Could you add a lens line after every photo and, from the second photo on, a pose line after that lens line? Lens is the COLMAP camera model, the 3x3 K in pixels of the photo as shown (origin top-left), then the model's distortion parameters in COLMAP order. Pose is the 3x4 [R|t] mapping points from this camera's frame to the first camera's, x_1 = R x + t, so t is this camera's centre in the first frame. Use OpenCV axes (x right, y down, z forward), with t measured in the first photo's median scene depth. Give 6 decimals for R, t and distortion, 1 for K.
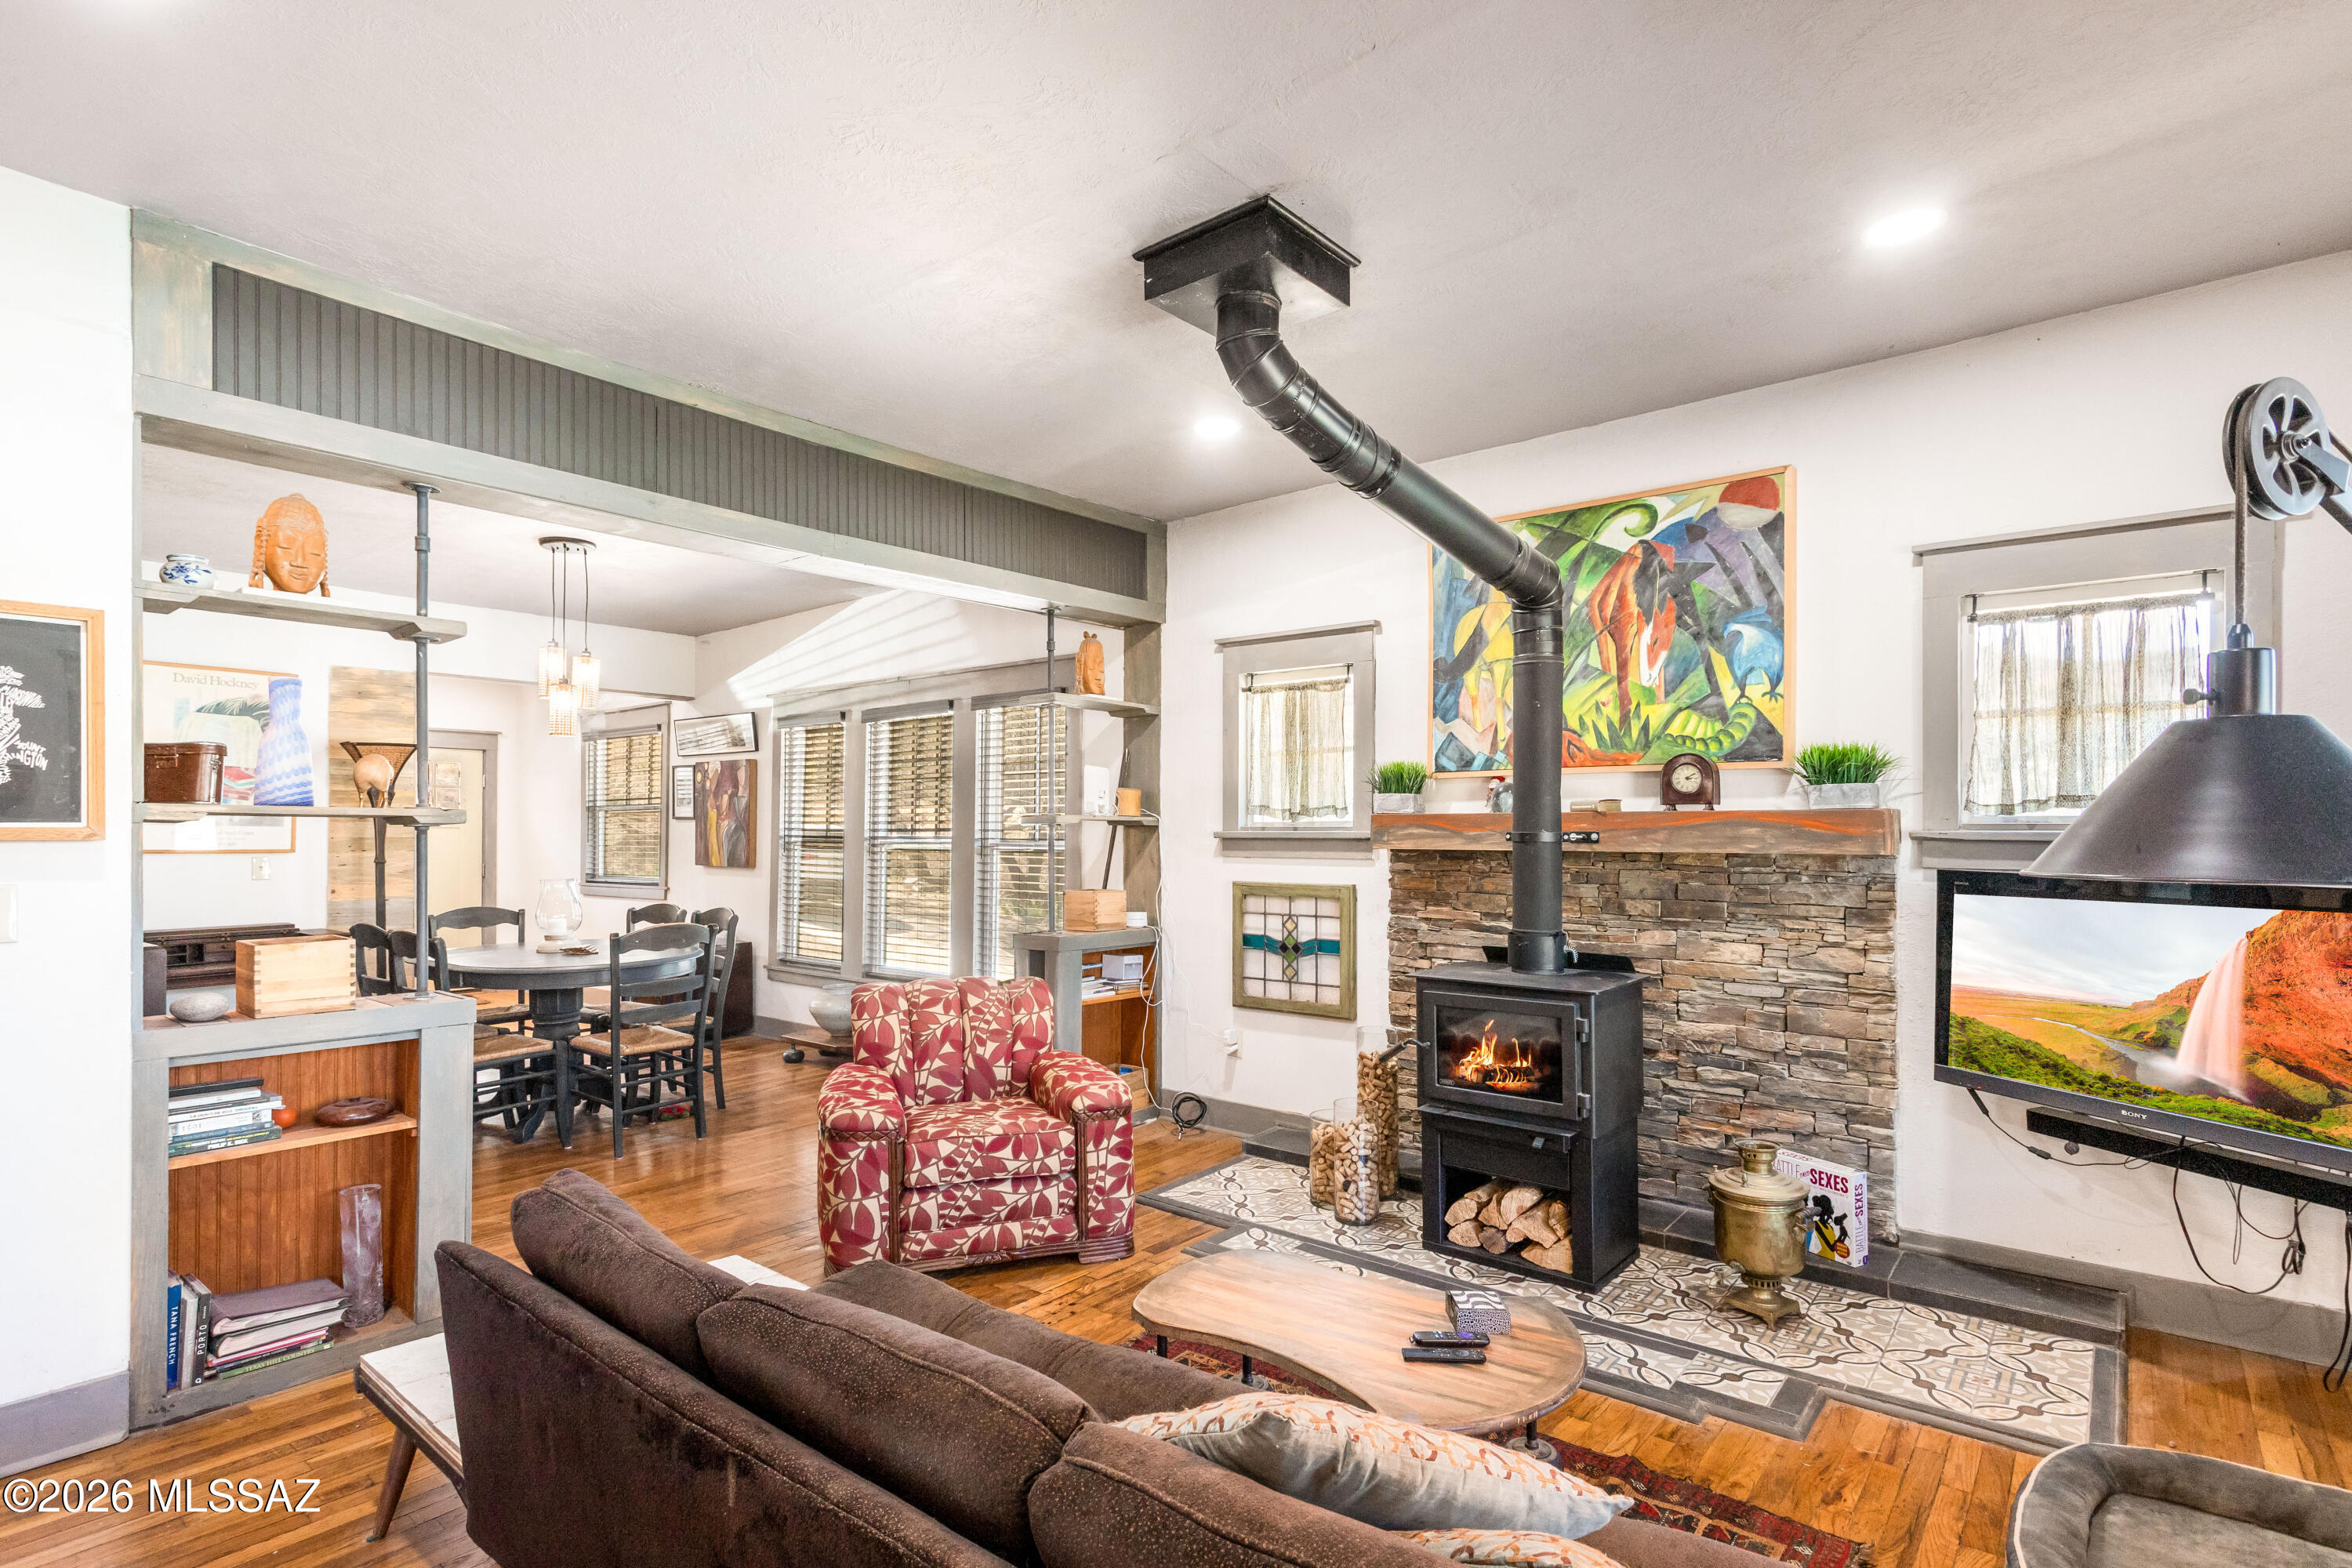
lens RADIAL K [[1158.4, 0, 1175.7], [0, 1158.4, 826.0], [0, 0, 1]] dist [0.005310, 0.001647]
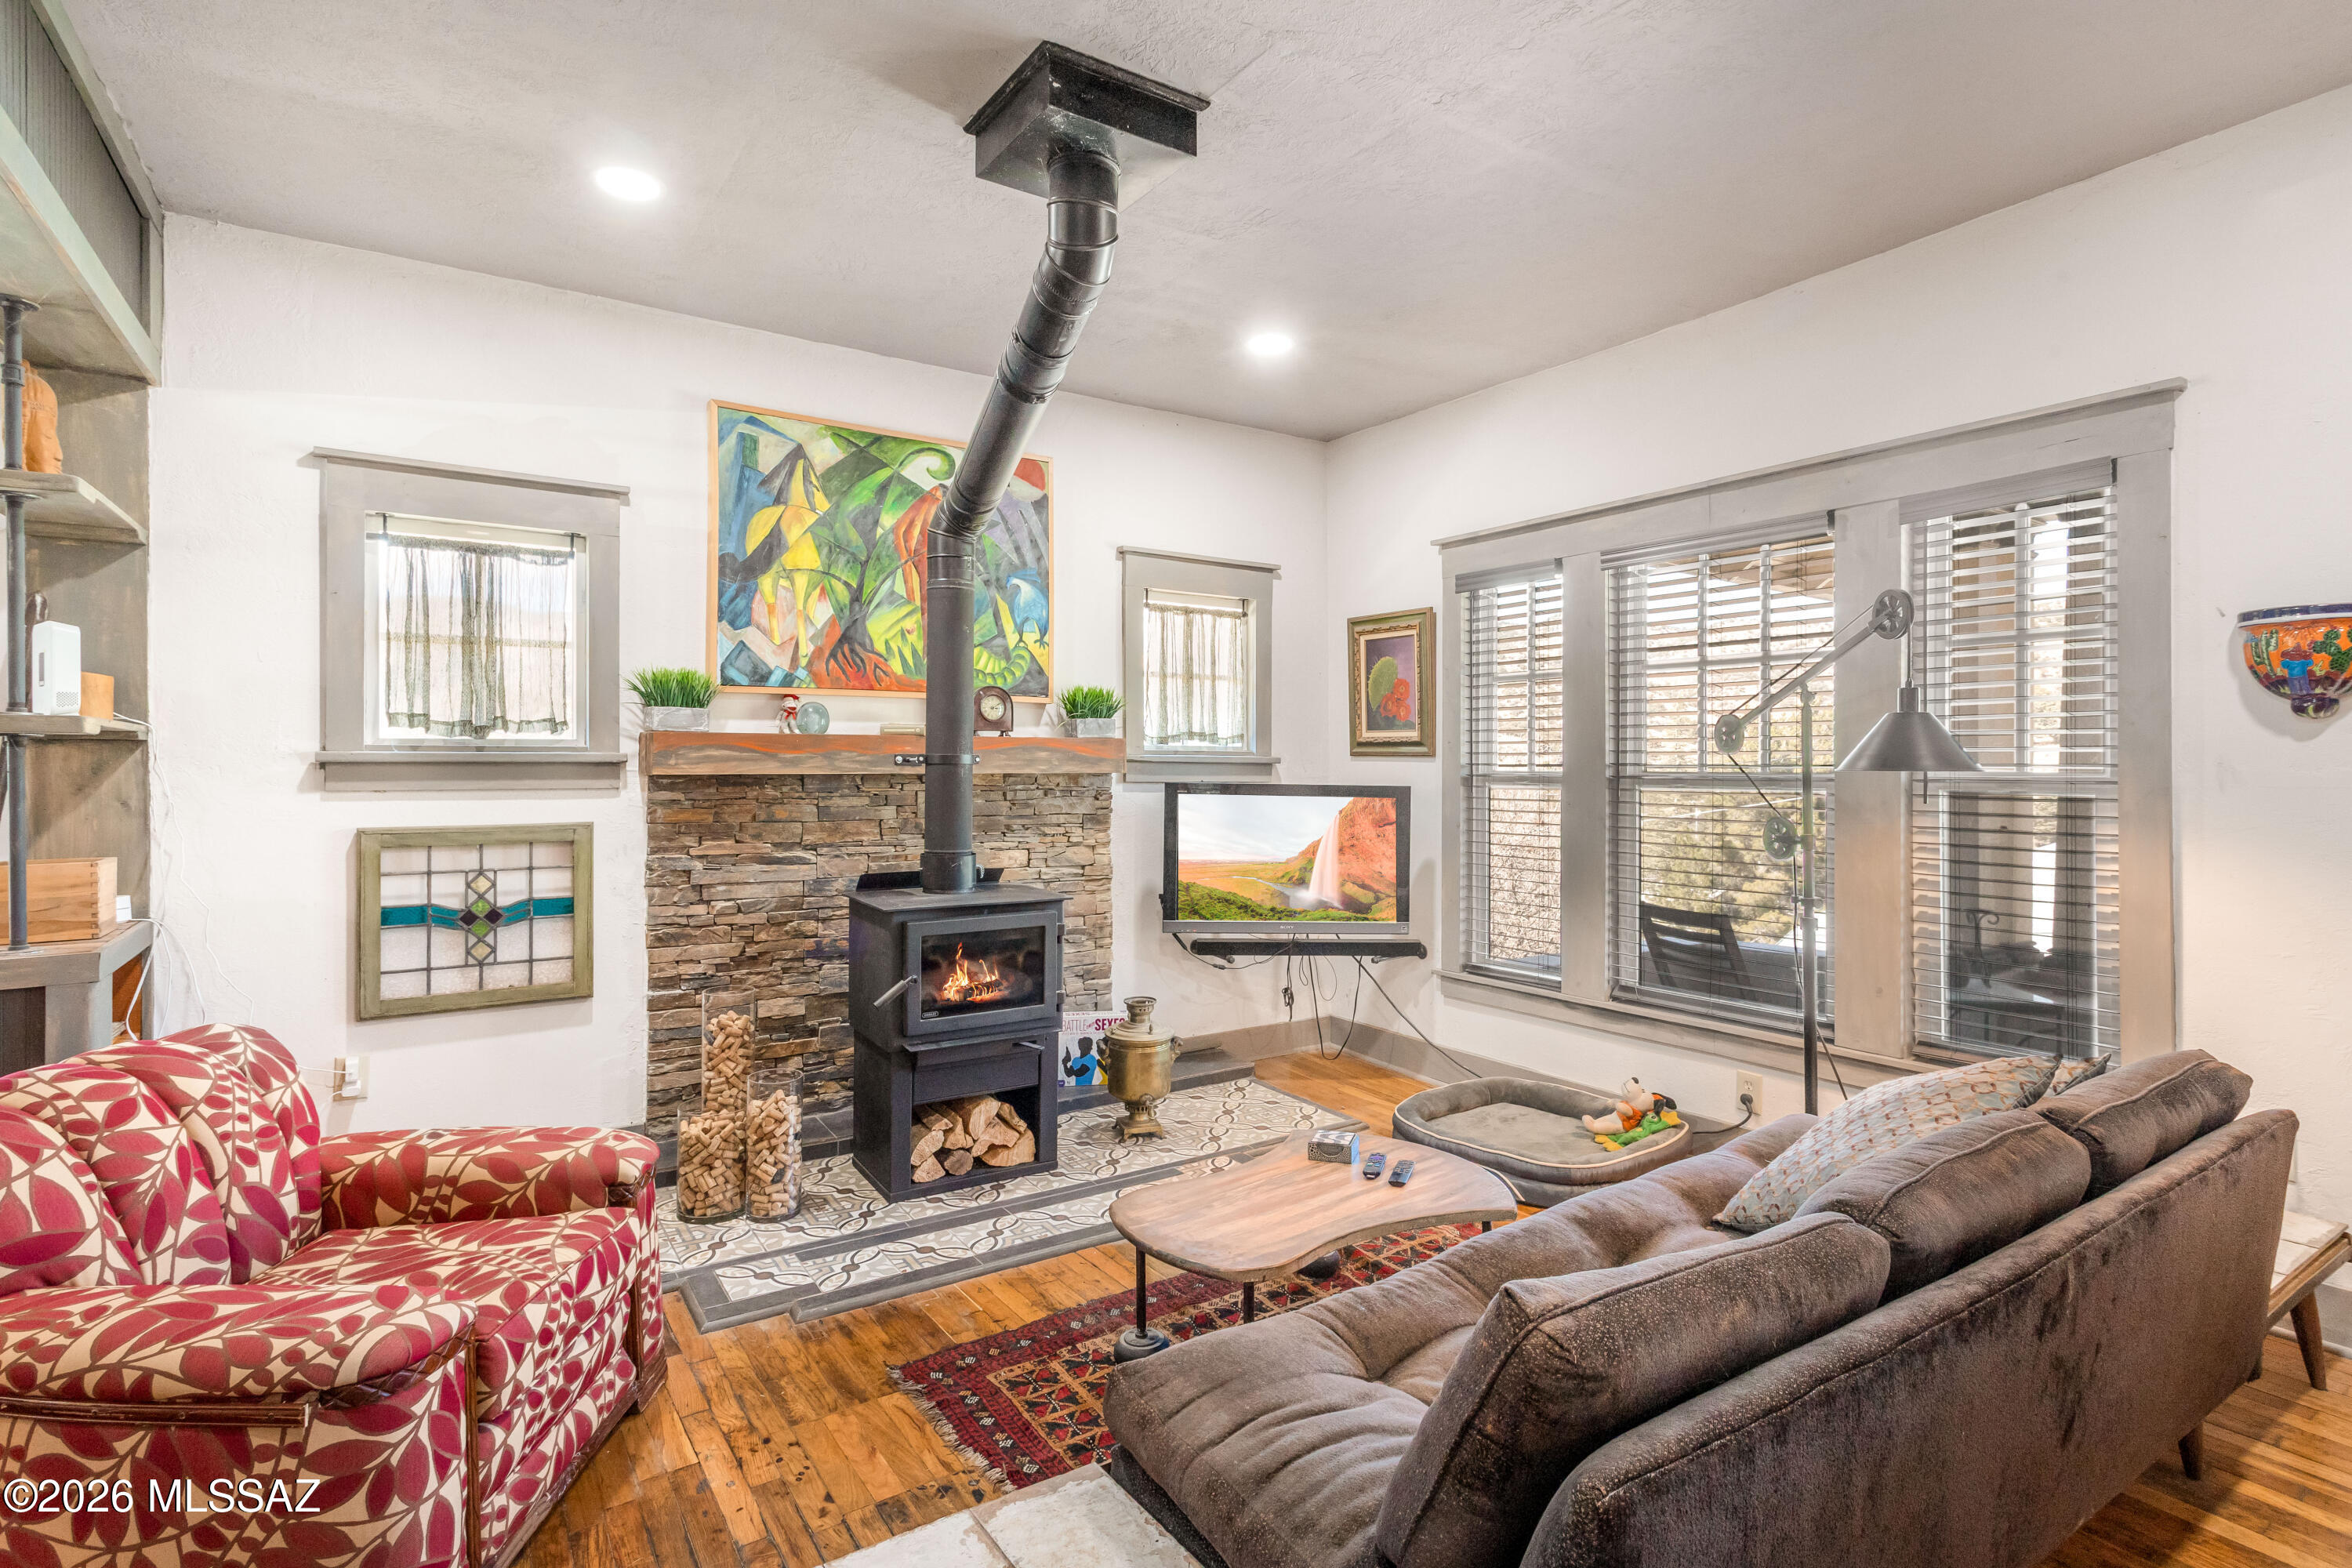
lens RADIAL K [[1158.4, 0, 1177.4], [0, 1158.4, 763.3], [0, 0, 1]] dist [0.005310, 0.001647]
pose [[0.289017, -0.001489, 0.957323, -0.545045], [-0.006954, 0.999969, 0.003655, 0.006806], [-0.957299, -0.007713, 0.288997, 0.462068]]
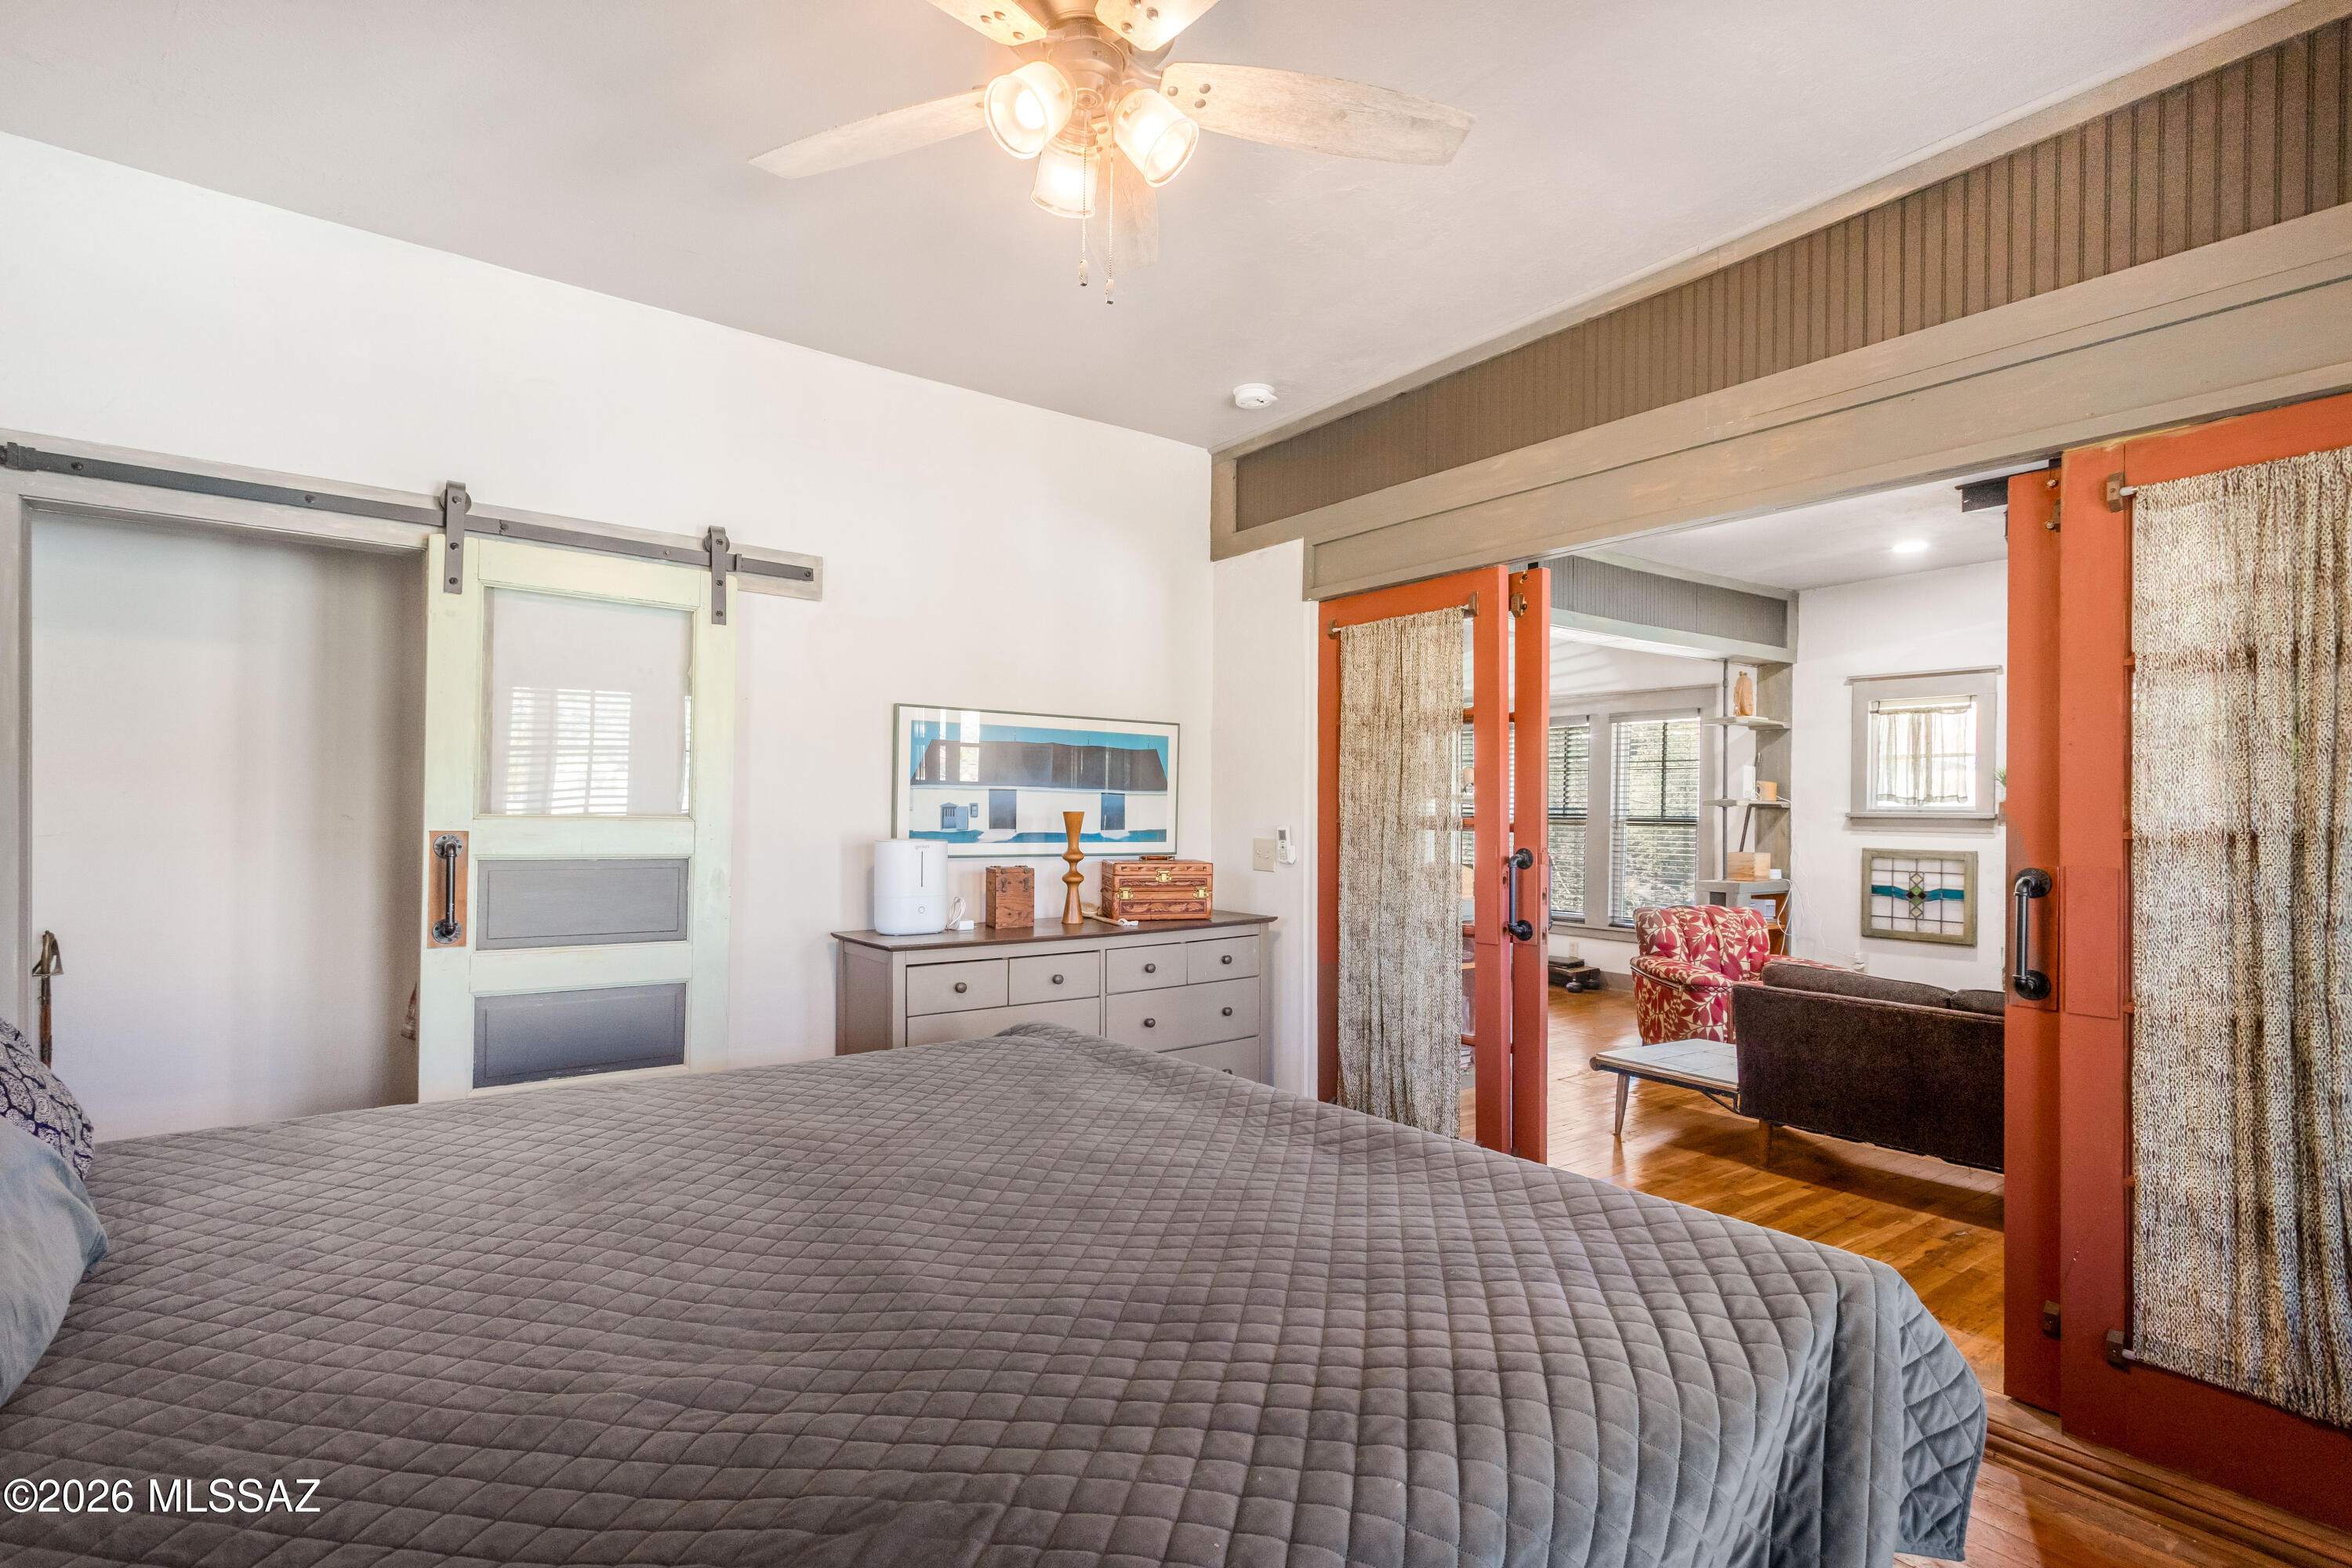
lens RADIAL K [[1158.4, 0, 1166.2], [0, 1158.4, 800.9], [0, 0, 1]] dist [0.005310, 0.001647]
pose [[0.970232, 0.007339, -0.242065, -0.534049], [-0.007945, 0.999967, -0.001525, -0.000763], [0.242046, 0.003402, 0.970259, -0.713898]]
